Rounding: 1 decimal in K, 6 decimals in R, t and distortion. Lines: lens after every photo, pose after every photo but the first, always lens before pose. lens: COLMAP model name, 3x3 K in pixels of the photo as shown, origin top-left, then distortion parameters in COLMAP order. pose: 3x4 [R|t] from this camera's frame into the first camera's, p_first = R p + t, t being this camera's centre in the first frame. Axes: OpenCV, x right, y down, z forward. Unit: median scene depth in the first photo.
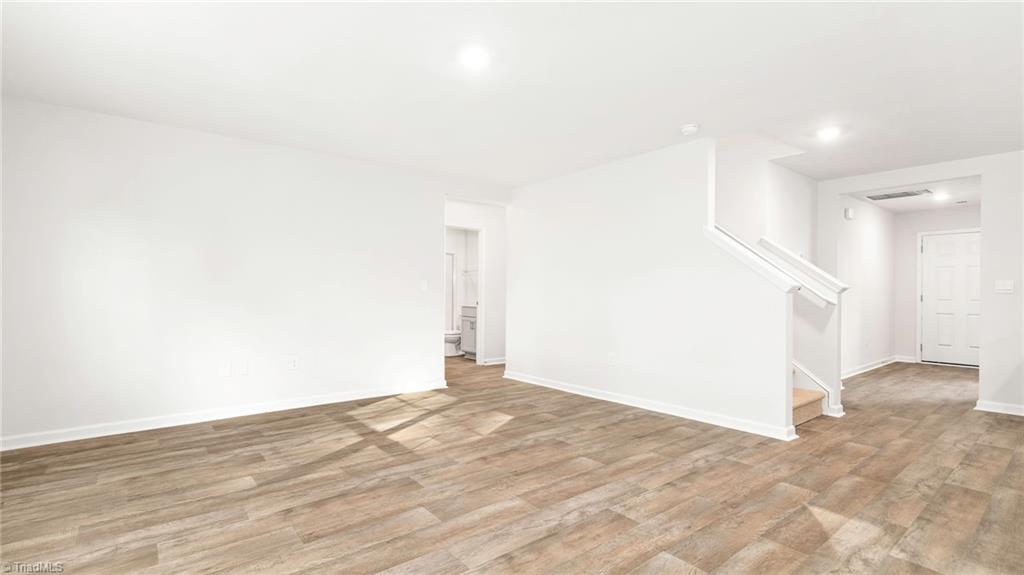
lens RADIAL K [[470.4, 0, 510.2], [0, 470.4, 288.0], [0, 0, 1]] dist [0.002983, 0.000177]
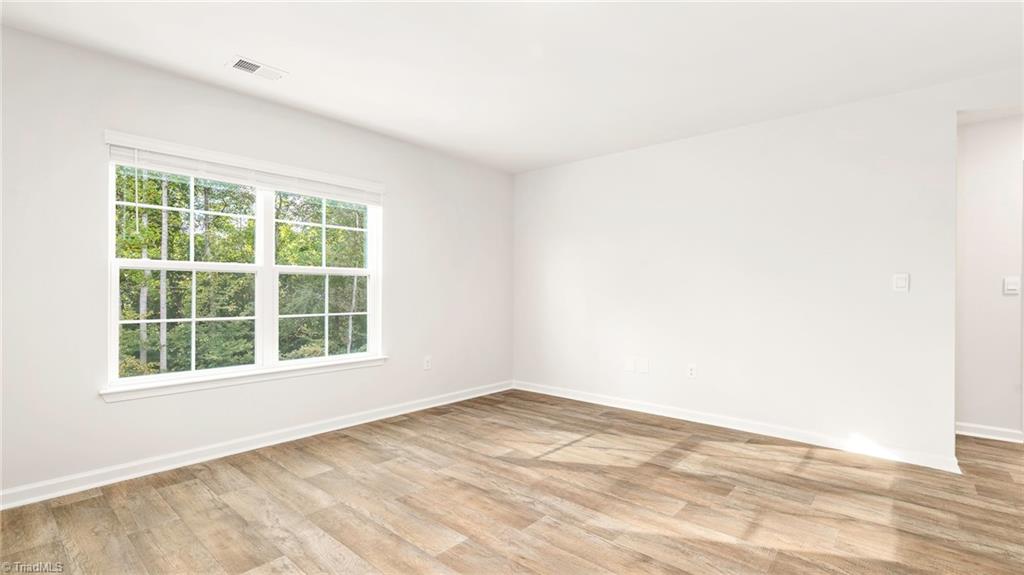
lens RADIAL K [[470.4, 0, 516.7], [0, 470.4, 284.5], [0, 0, 1]] dist [0.002983, 0.000177]
pose [[0.156150, -0.022598, -0.987475, 0.703267], [0.009332, 0.999727, -0.021402, 0.023249], [0.987689, -0.005873, 0.156318, 0.983472]]
